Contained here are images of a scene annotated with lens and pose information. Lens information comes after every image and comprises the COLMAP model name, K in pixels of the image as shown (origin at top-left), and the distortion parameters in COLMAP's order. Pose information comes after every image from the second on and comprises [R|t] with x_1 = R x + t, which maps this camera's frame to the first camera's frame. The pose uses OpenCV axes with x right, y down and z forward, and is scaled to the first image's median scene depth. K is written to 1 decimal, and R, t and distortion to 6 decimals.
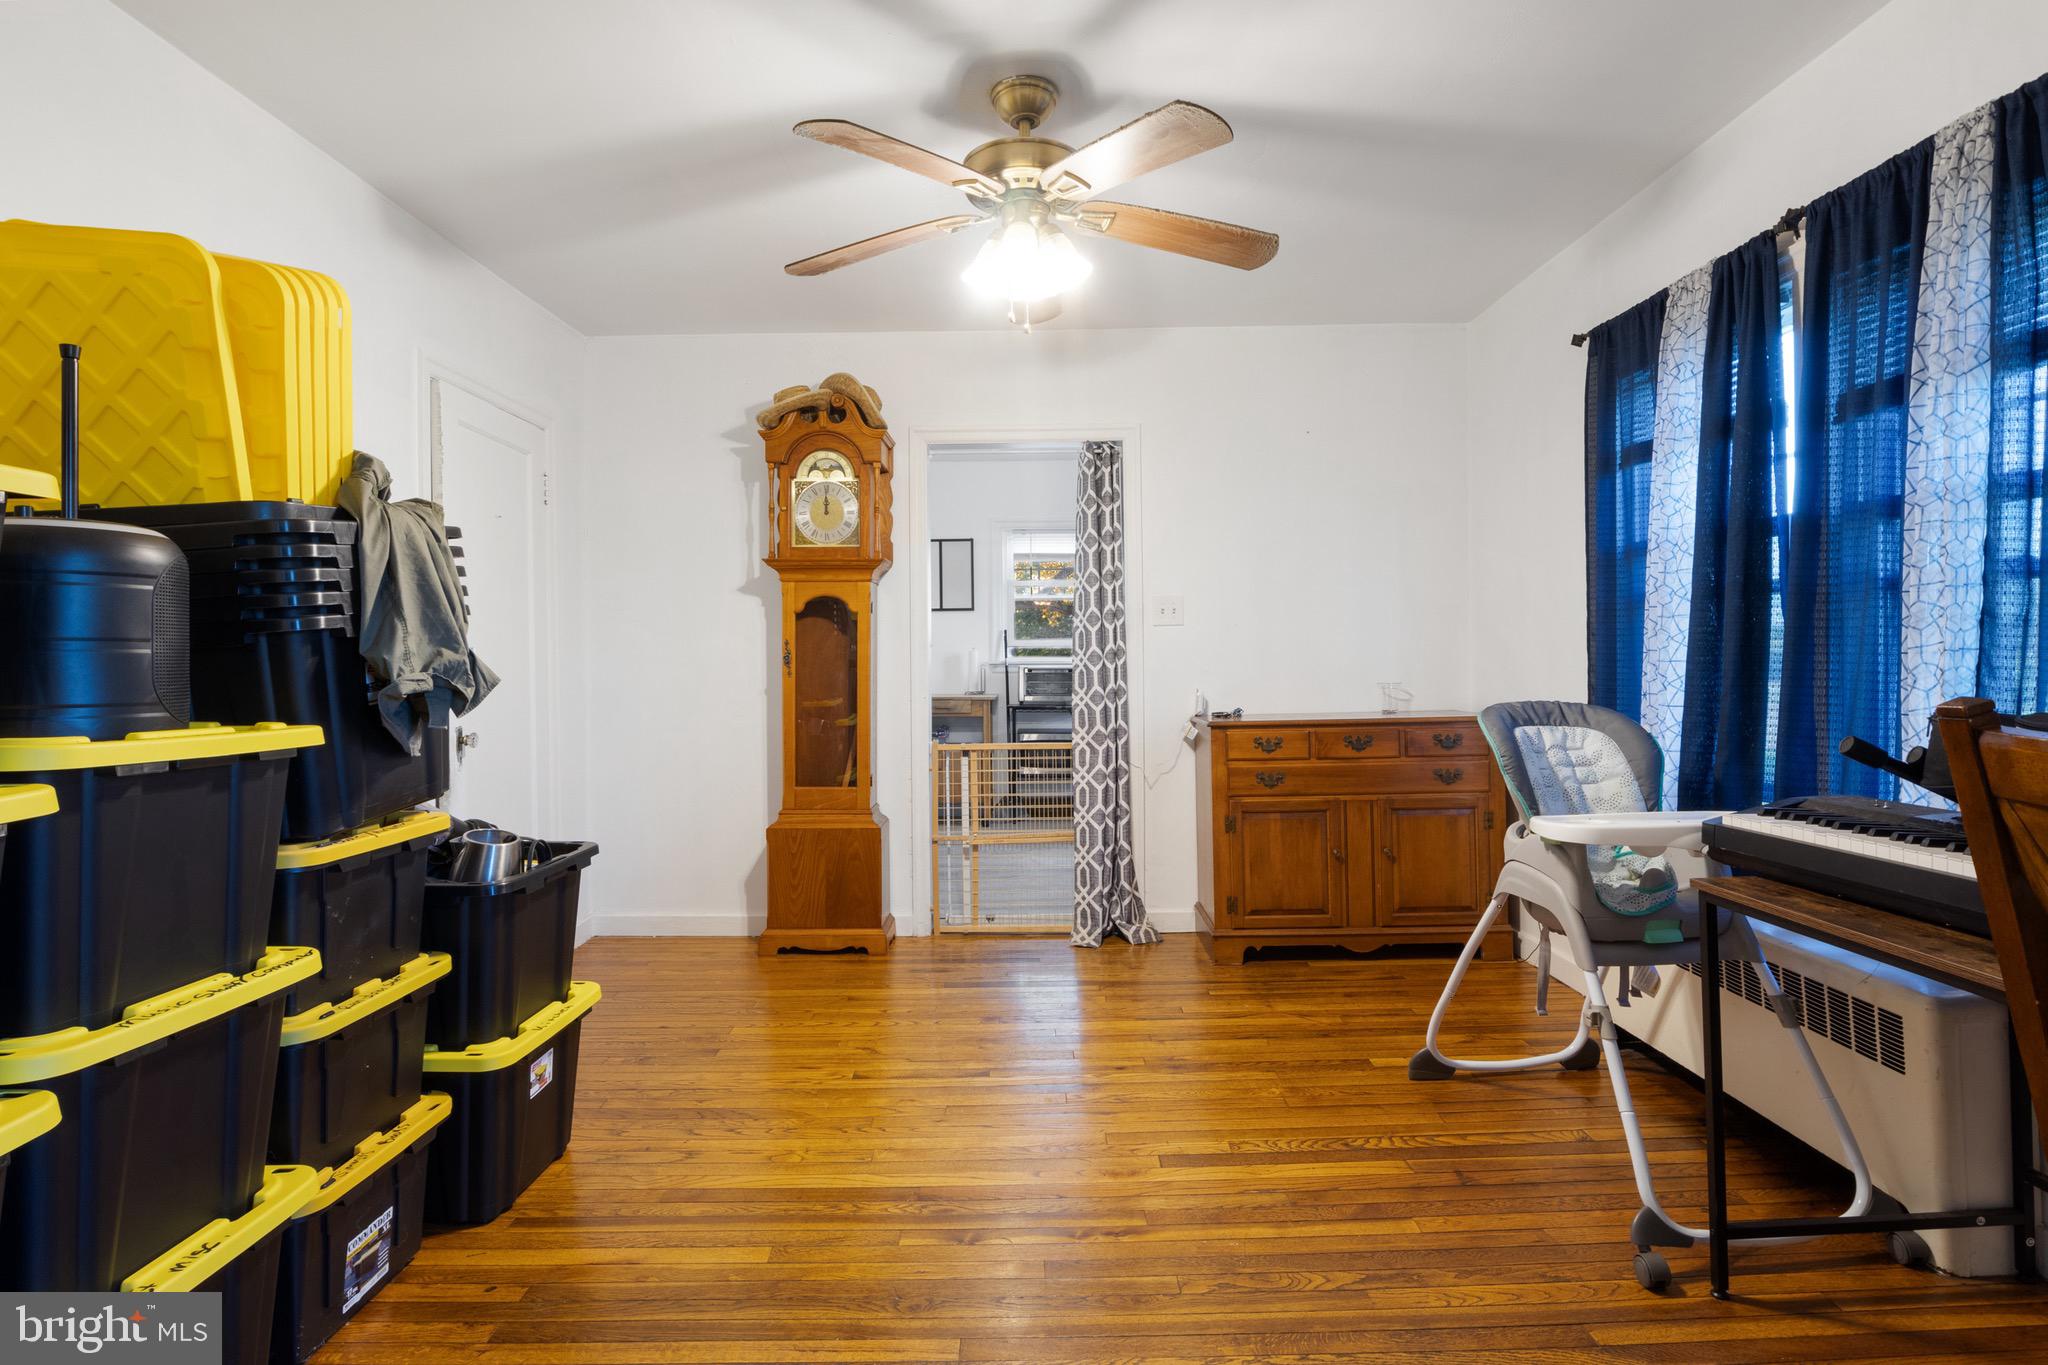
lens RADIAL K [[1042.2, 0, 1024.9], [0, 1042.2, 664.2], [0, 0, 1]] dist [-0.011151, 0.001173]
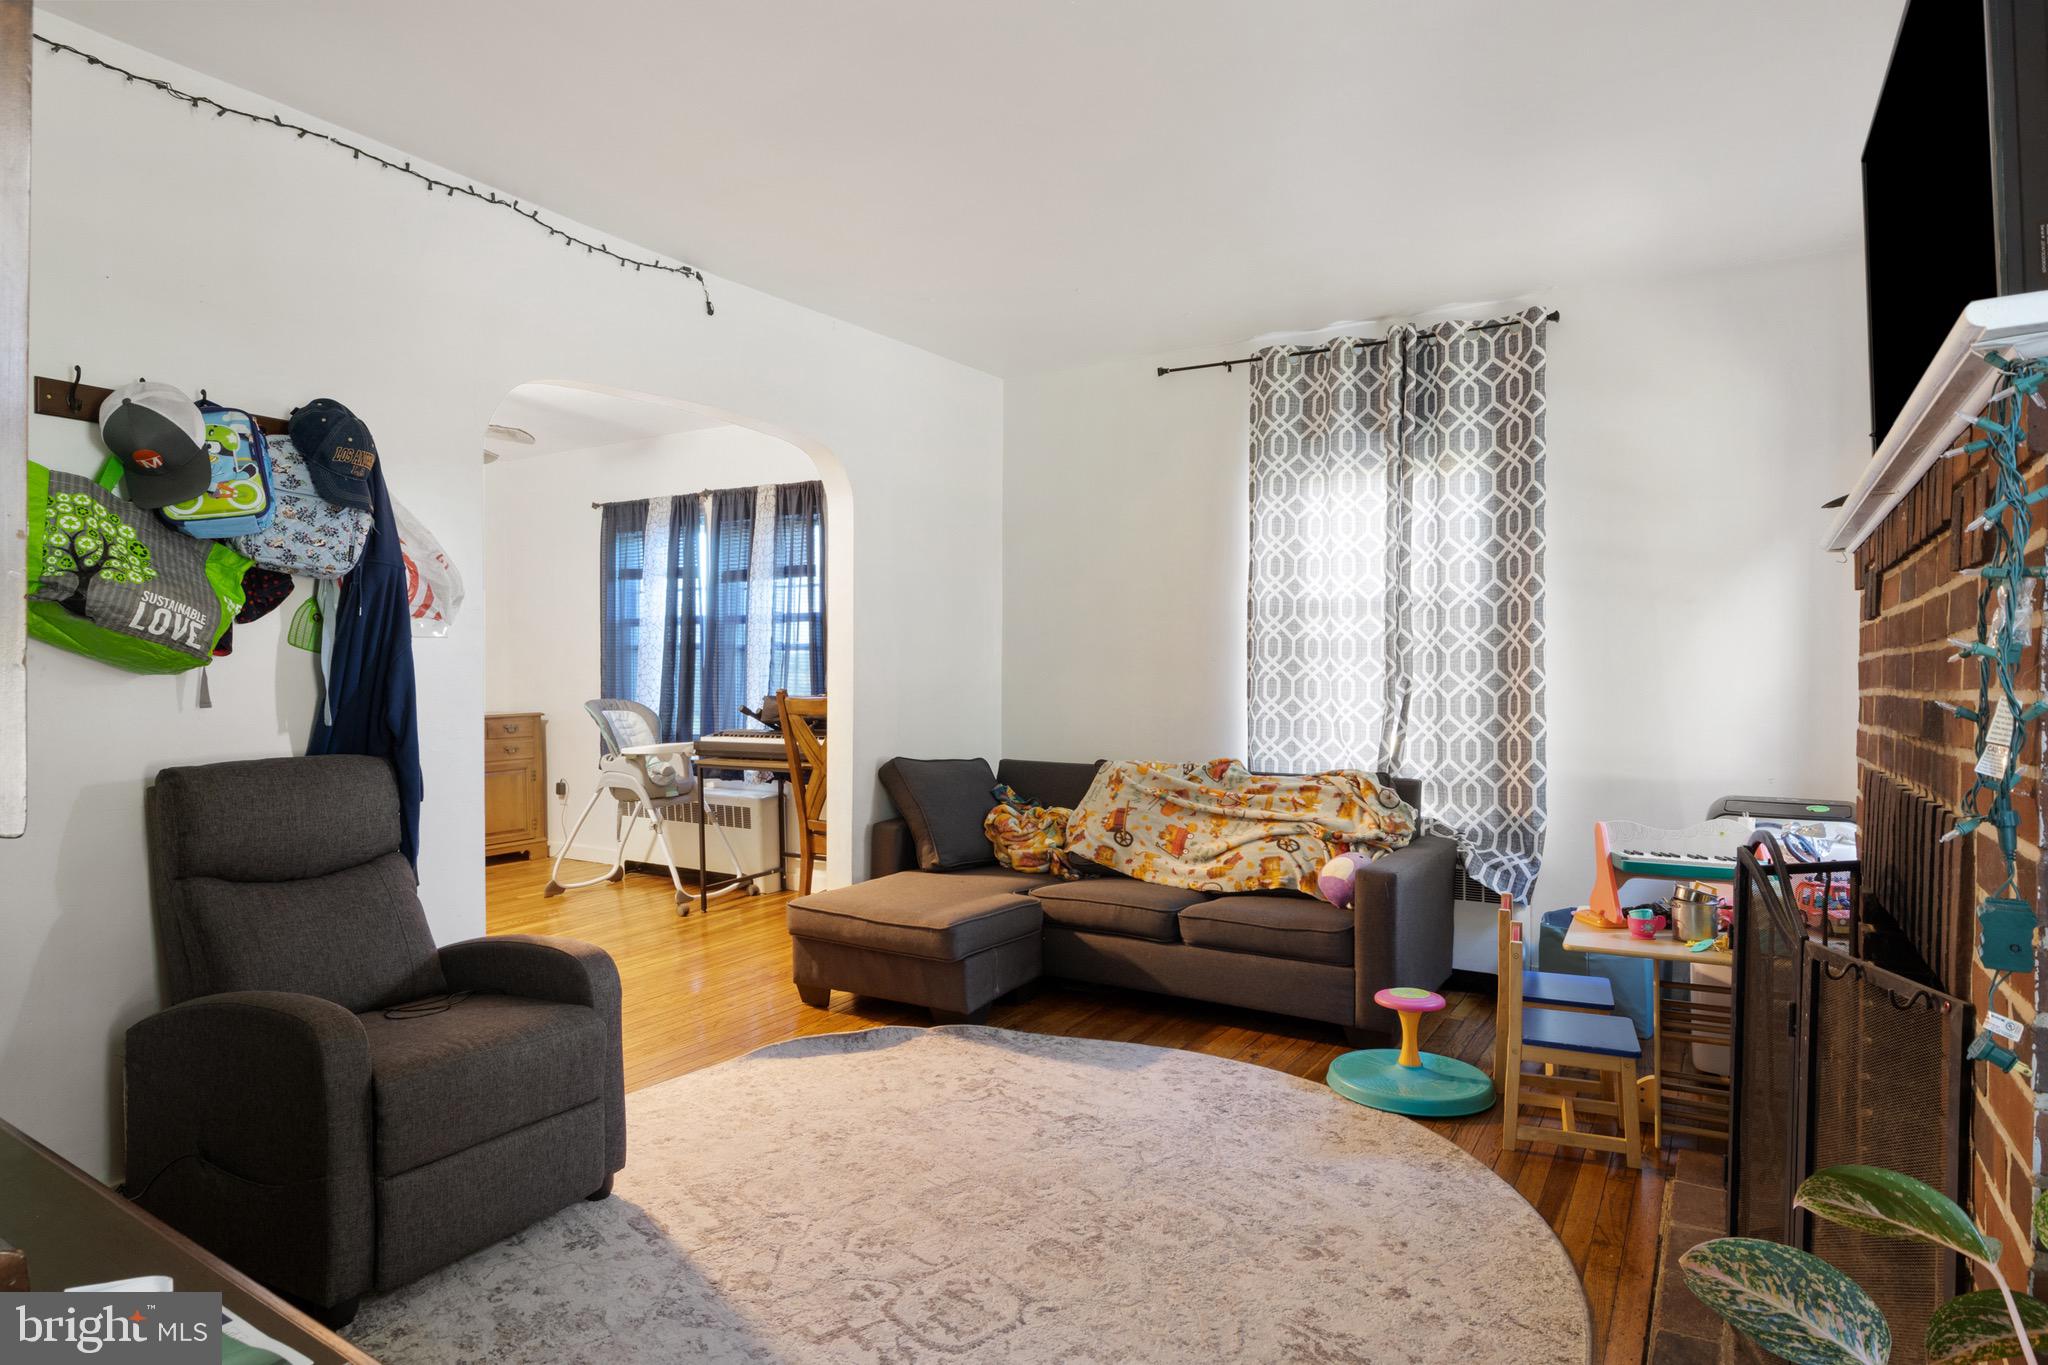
lens RADIAL K [[1132.9, 0, 1021.5], [0, 1132.9, 686.0], [0, 0, 1]] dist [-0.000253, 0.000063]
pose [[0.531323, -0.000927, 0.847169, -1.159919], [0.000008, 0.999999, 0.001089, 0.009281], [-0.847169, -0.000572, 0.531323, -1.066845]]
